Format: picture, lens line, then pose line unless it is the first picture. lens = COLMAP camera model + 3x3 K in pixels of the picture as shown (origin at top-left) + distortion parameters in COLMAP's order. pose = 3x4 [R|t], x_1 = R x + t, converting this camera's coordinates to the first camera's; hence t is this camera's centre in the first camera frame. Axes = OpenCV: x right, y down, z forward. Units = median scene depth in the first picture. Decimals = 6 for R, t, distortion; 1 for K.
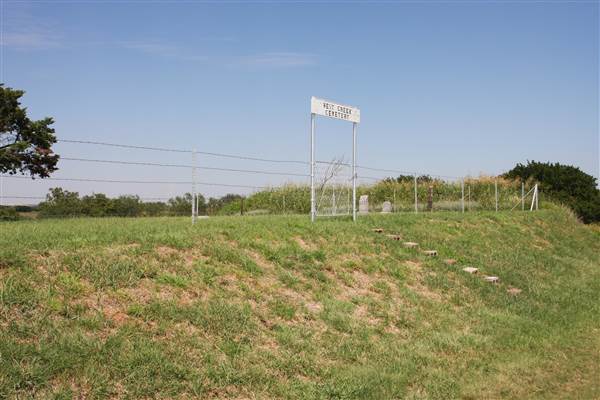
lens RADIAL K [[662.5, 0, 300.0], [0, 662.5, 200.0], [0, 0, 1]] dist [-0.013701, 0.005172]
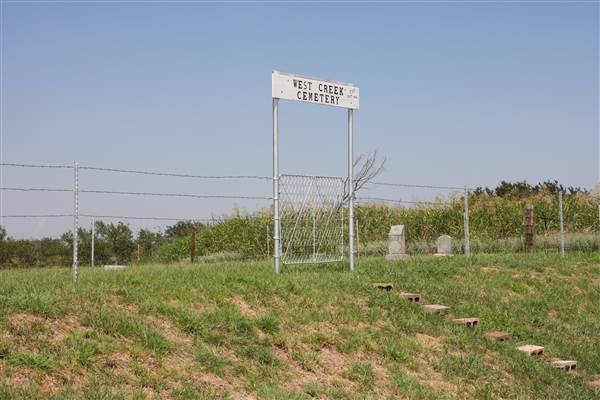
lens RADIAL K [[1305.9, 0, 298.8], [0, 1305.9, 200.3], [0, 0, 1]] dist [0.246417, 0.292825]
pose [[0.999612, -0.012978, -0.024632, 0.087139], [0.012422, 0.999667, -0.022606, -0.008710], [0.024917, 0.022291, 0.999441, -0.271821]]
